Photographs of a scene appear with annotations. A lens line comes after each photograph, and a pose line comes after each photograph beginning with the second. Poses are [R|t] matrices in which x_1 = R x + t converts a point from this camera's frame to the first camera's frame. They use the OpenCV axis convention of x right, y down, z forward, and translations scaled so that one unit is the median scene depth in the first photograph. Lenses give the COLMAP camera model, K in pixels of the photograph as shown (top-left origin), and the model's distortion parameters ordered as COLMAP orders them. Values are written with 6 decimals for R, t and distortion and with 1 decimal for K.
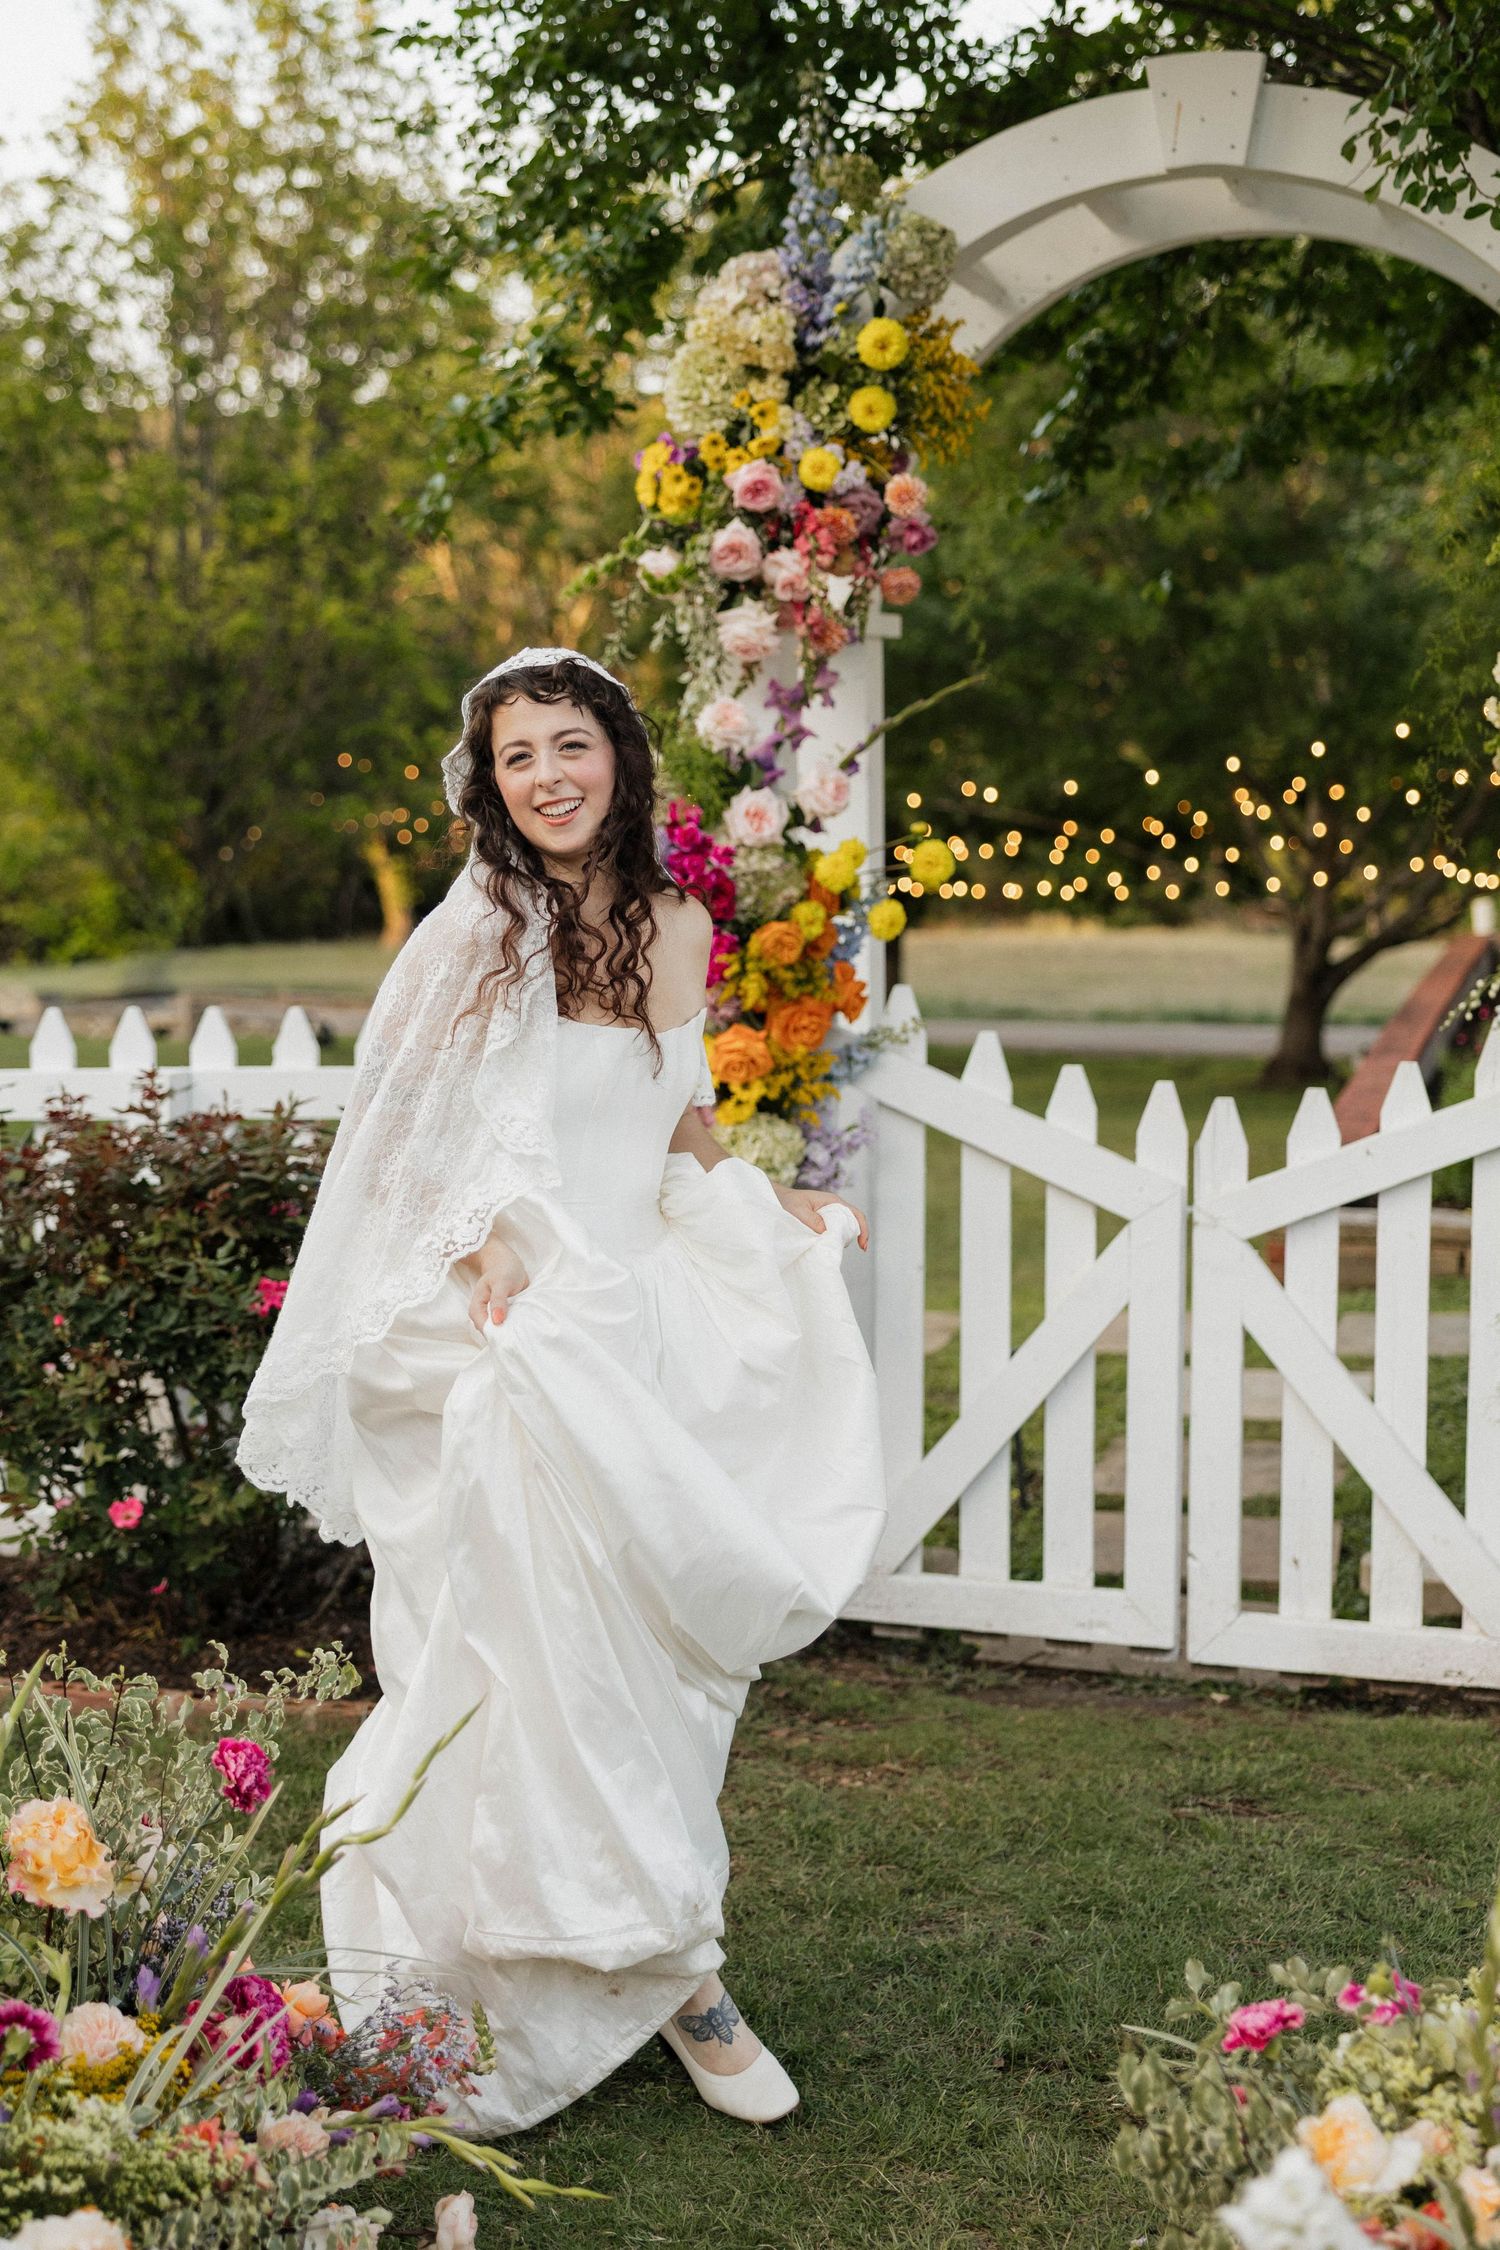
lens RADIAL K [[3237.5, 0, 673.8], [0, 3237.5, 986.2], [0, 0, 1]] dist [0.031117, -0.084864]
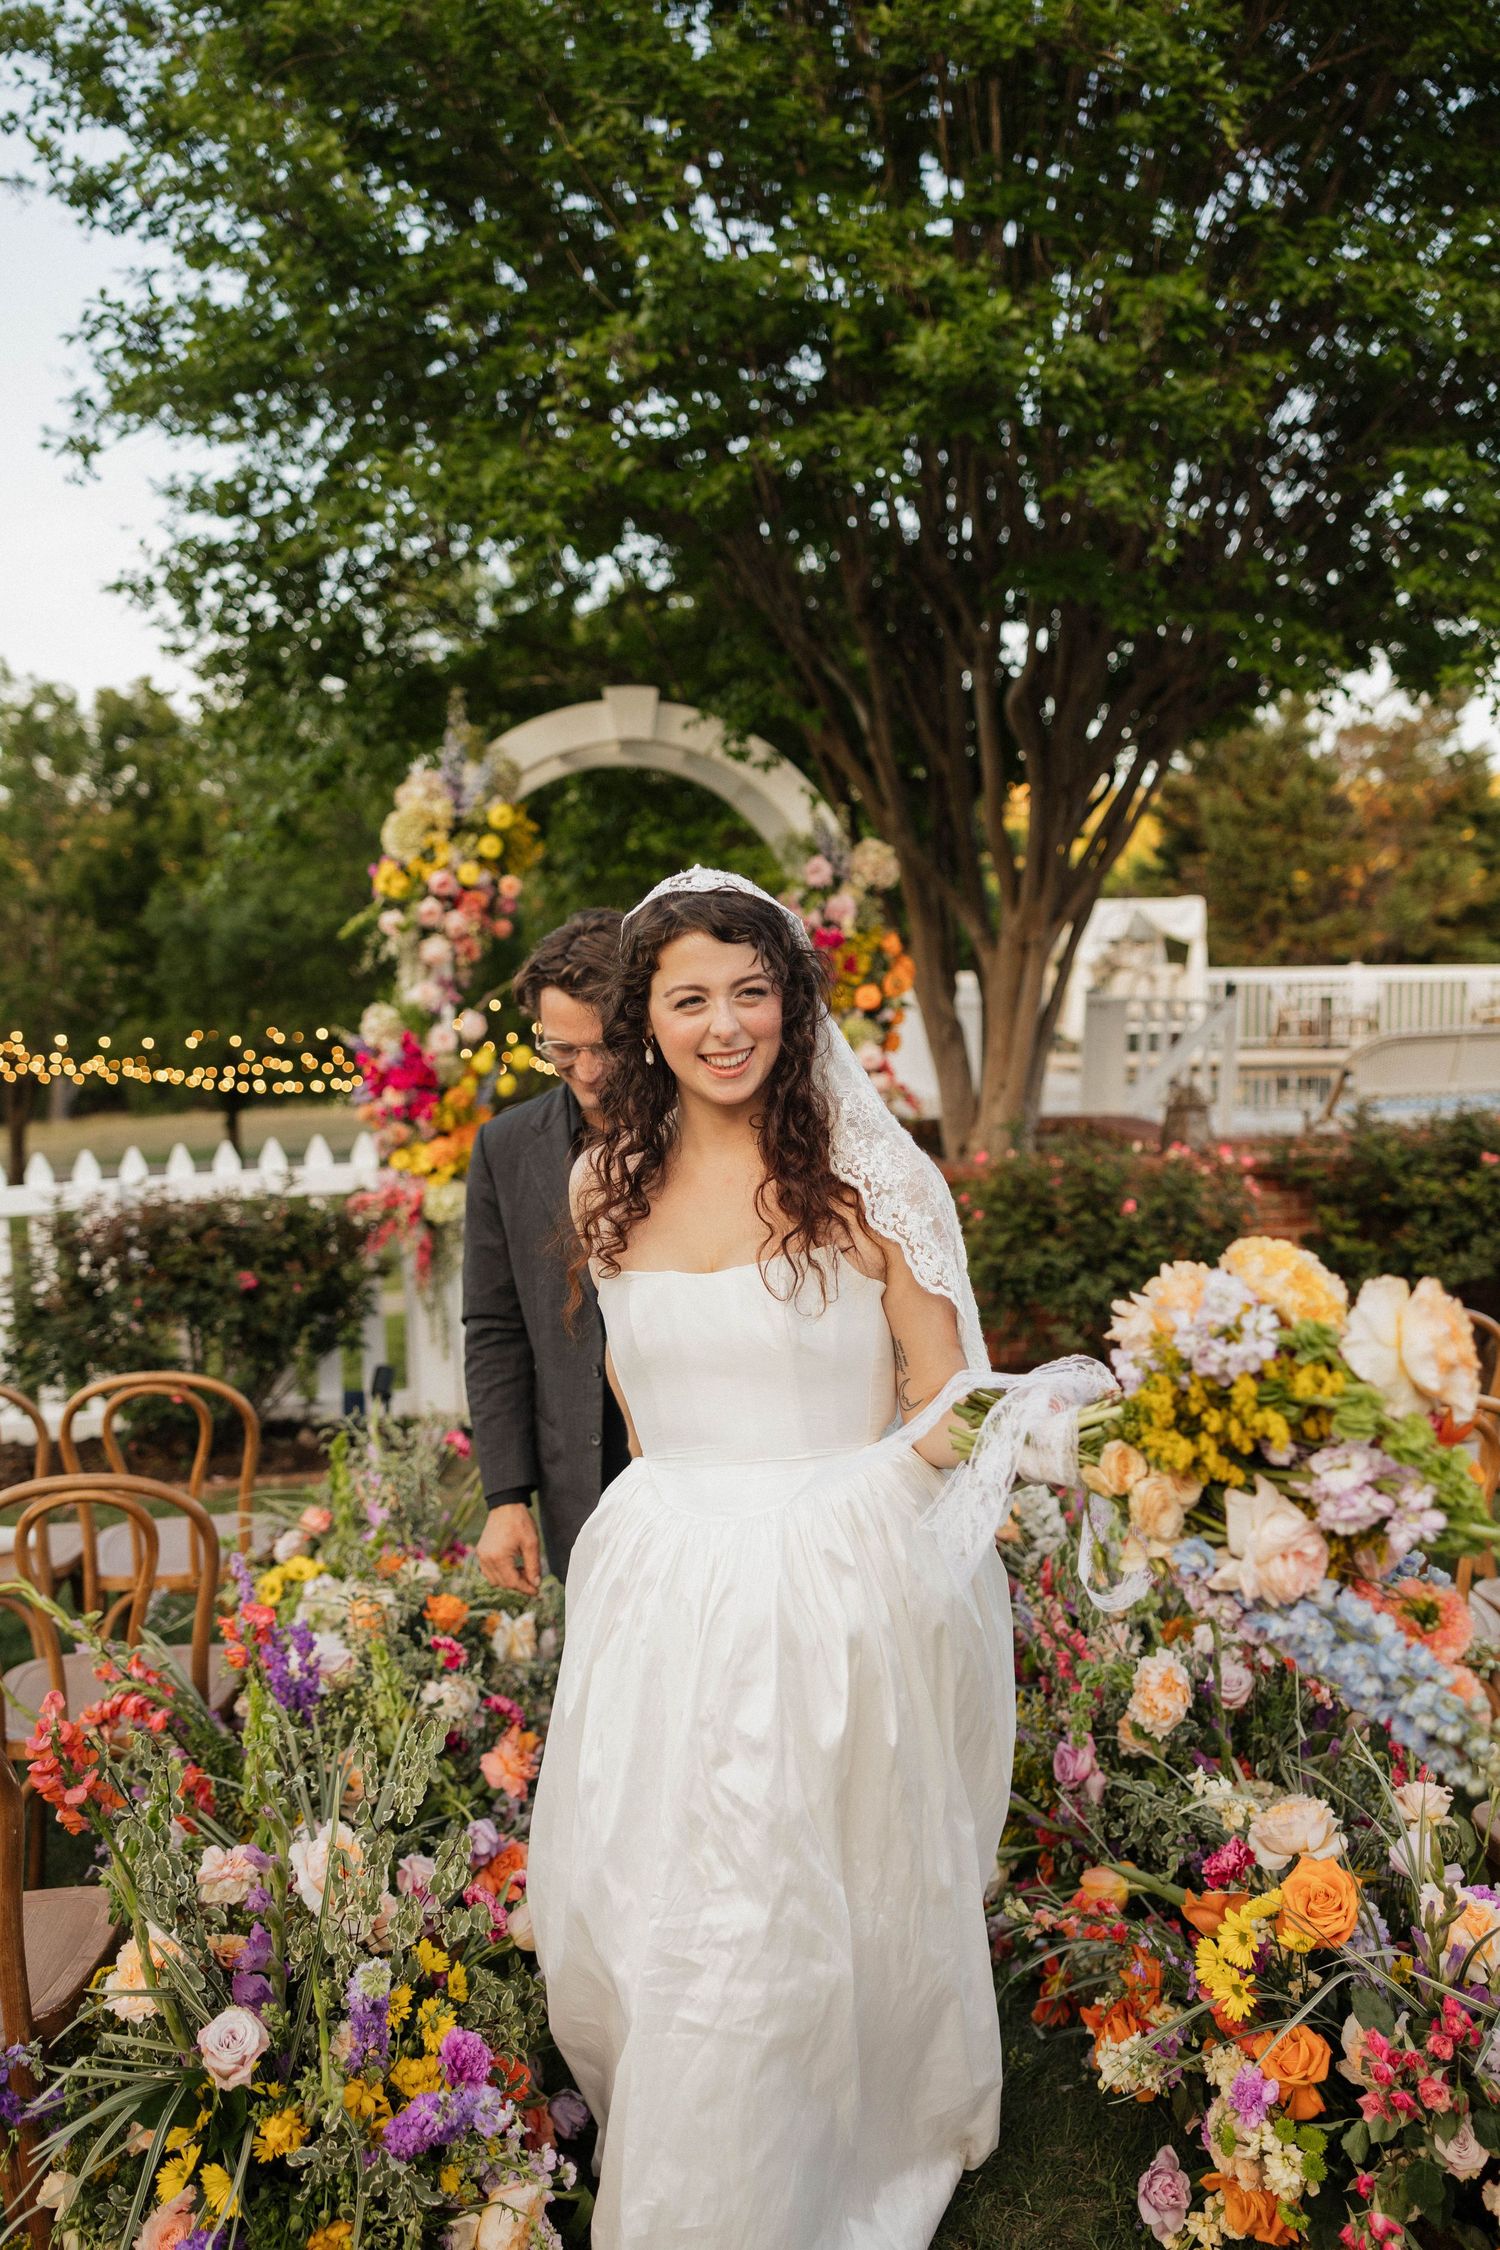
lens RADIAL K [[1776.1, 0, 750.0], [0, 1776.1, 1125.0], [0, 0, 1]] dist [-0.002942, 0.000688]
pose [[0.923716, -0.053466, 0.379328, -0.232940], [0.055862, 0.998427, 0.004695, 0.009605], [-0.378983, 0.016853, 0.925250, -0.146043]]
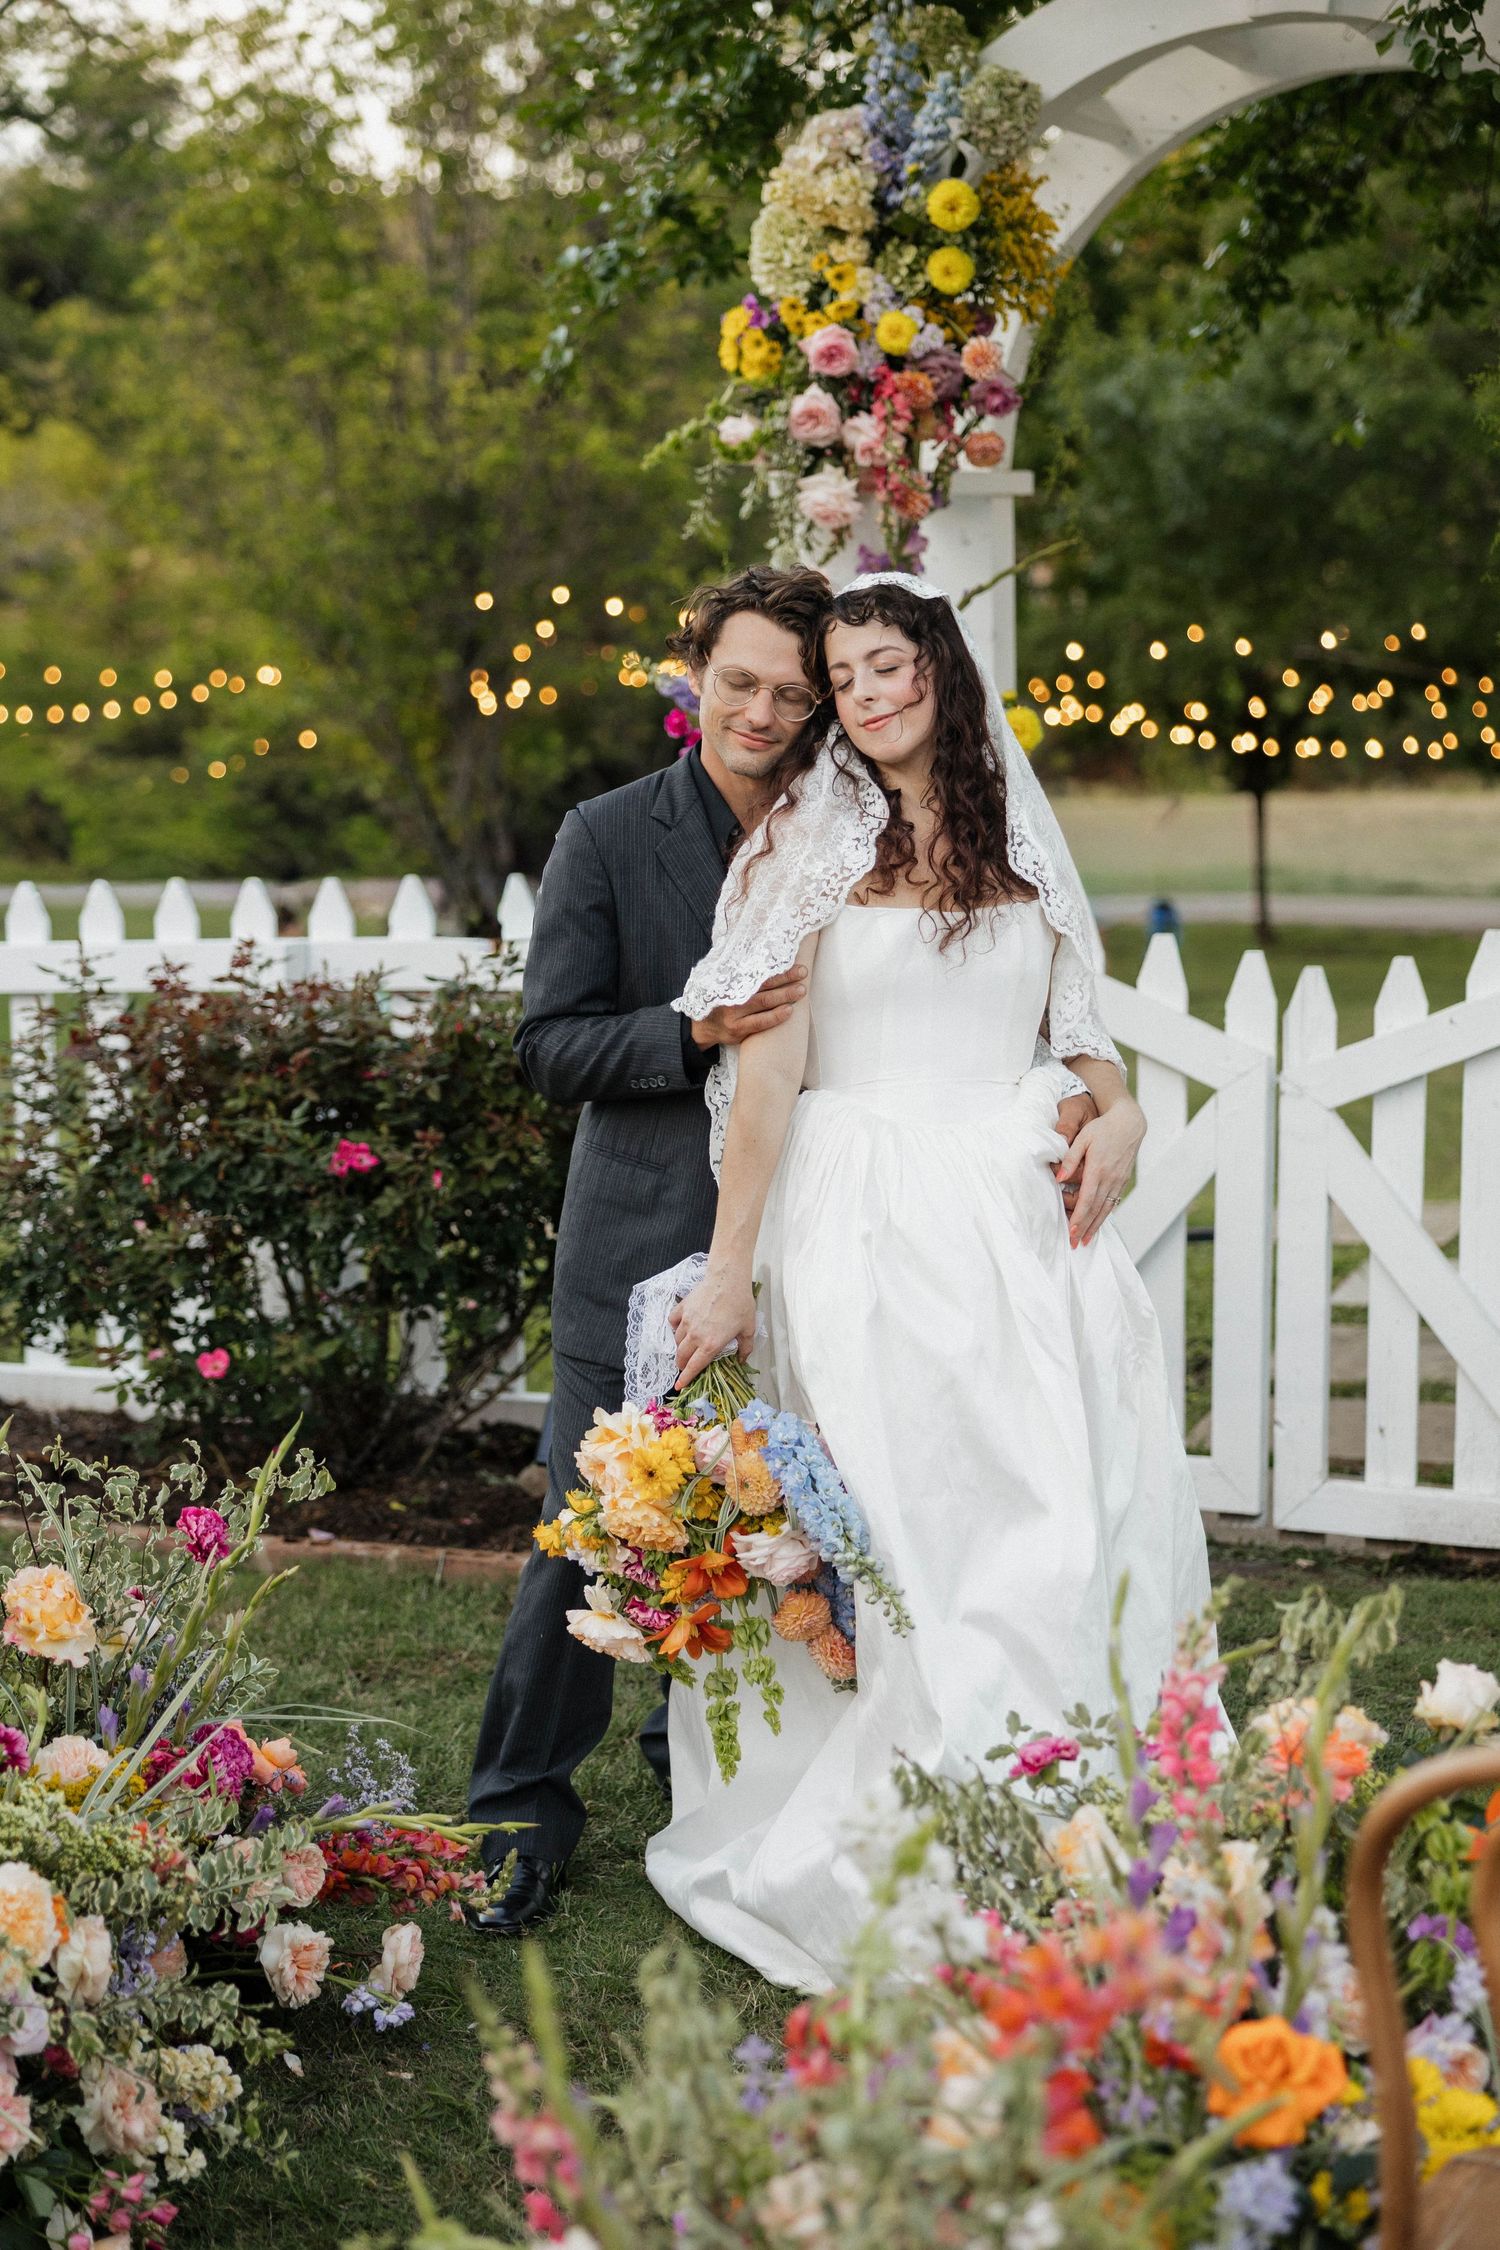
lens RADIAL K [[3726.1, 0, 742.7], [0, 3726.1, 1171.9], [0, 0, 1]] dist [-0.004946, 0.078583]
pose [[0.996213, 0.004725, -0.086815, 0.097007], [0.002558, 0.996497, 0.083590, 0.001230], [0.086906, -0.083495, 0.992711, -0.157327]]
